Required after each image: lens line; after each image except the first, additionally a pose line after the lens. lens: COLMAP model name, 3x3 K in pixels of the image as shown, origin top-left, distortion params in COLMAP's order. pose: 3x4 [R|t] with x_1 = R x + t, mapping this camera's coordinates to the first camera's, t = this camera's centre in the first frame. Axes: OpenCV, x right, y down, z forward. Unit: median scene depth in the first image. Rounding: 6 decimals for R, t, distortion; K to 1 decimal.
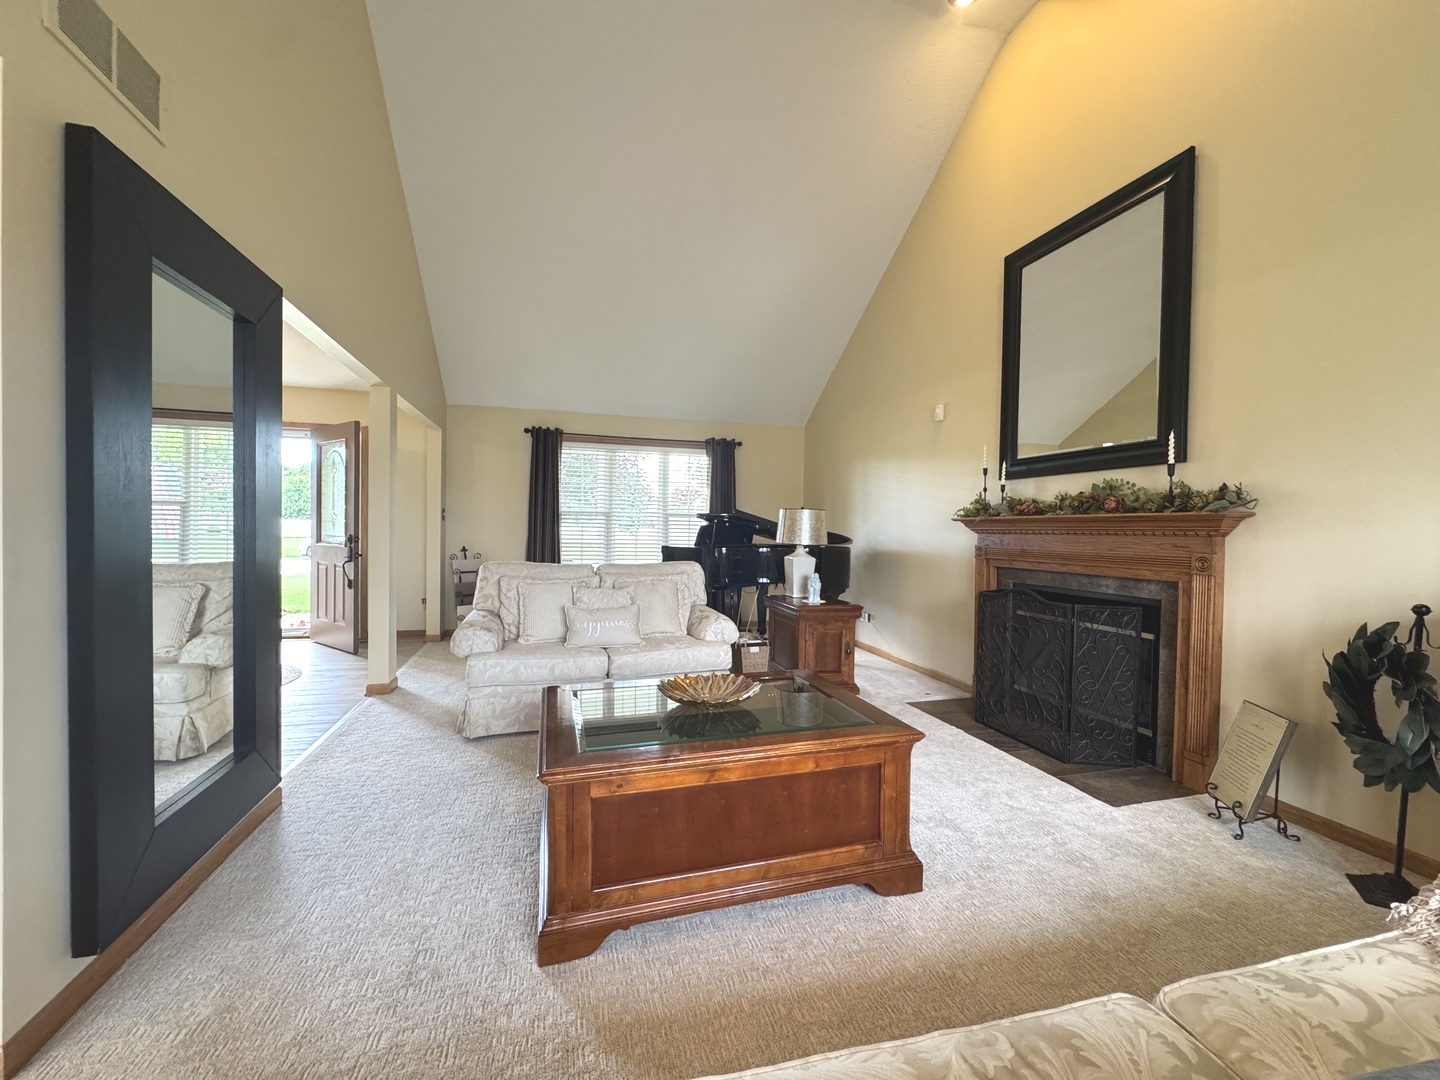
lens RADIAL K [[579.8, 0, 720.3], [0, 579.8, 540.5], [0, 0, 1]] dist [-0.003066, 0.000764]
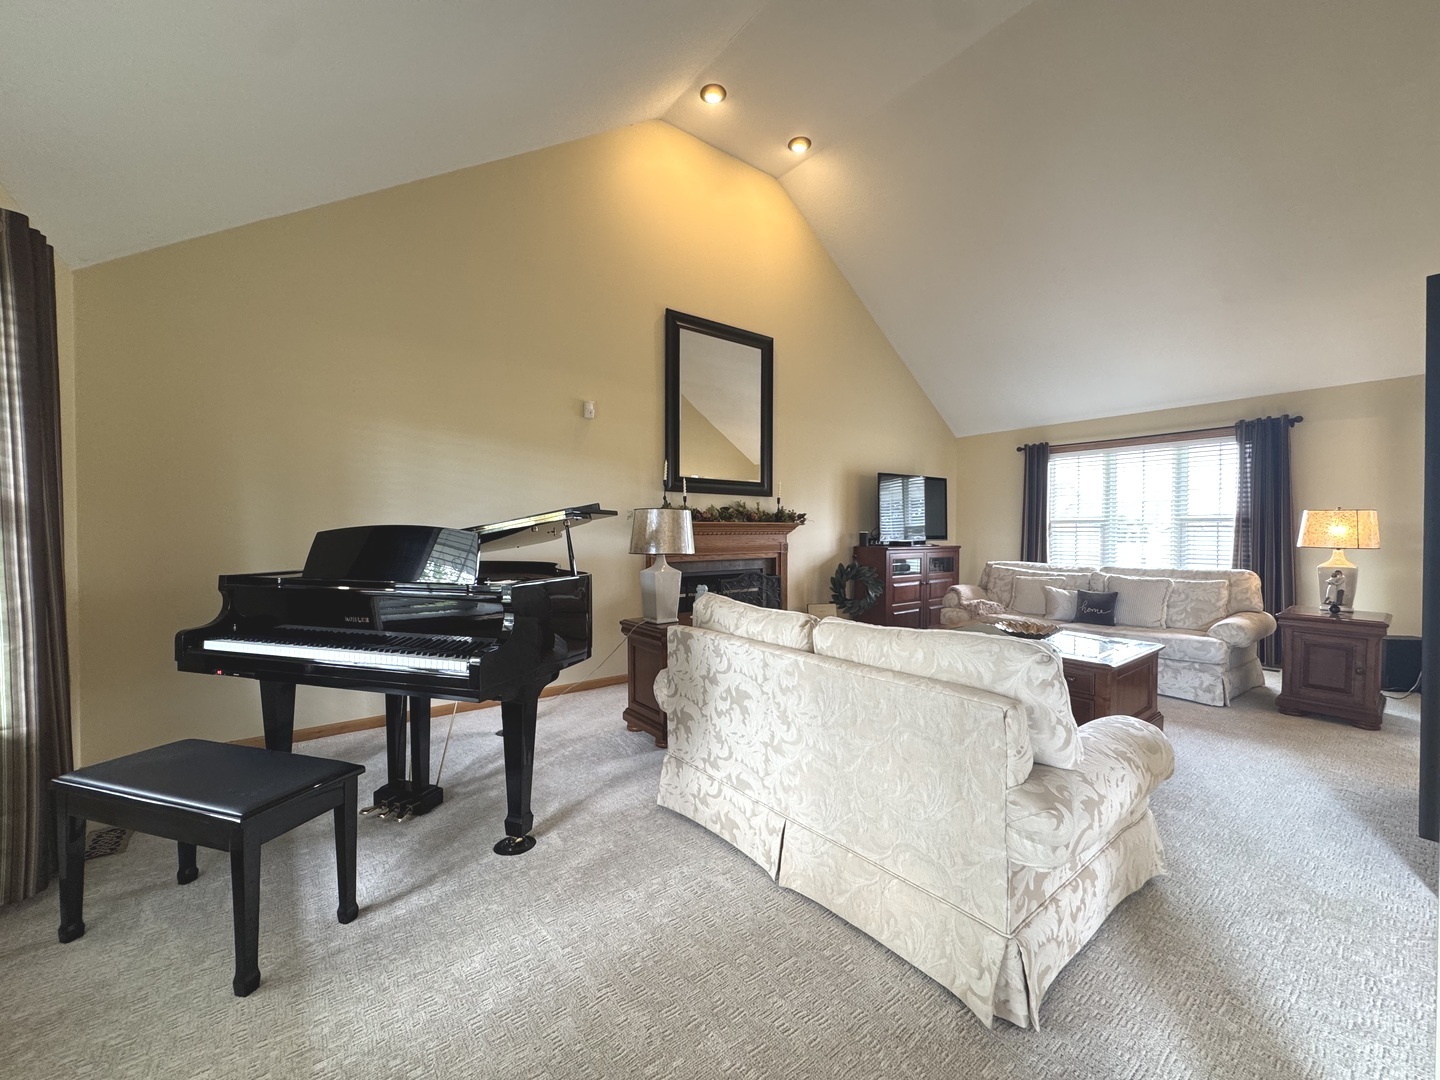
lens RADIAL K [[579.8, 0, 722.1], [0, 579.8, 537.2], [0, 0, 1]] dist [-0.003066, 0.000764]
pose [[-0.382561, -0.028402, 0.923493, -0.843170], [0.011796, 0.999296, 0.035619, -0.060993], [-0.923855, 0.024520, -0.381957, 1.675261]]
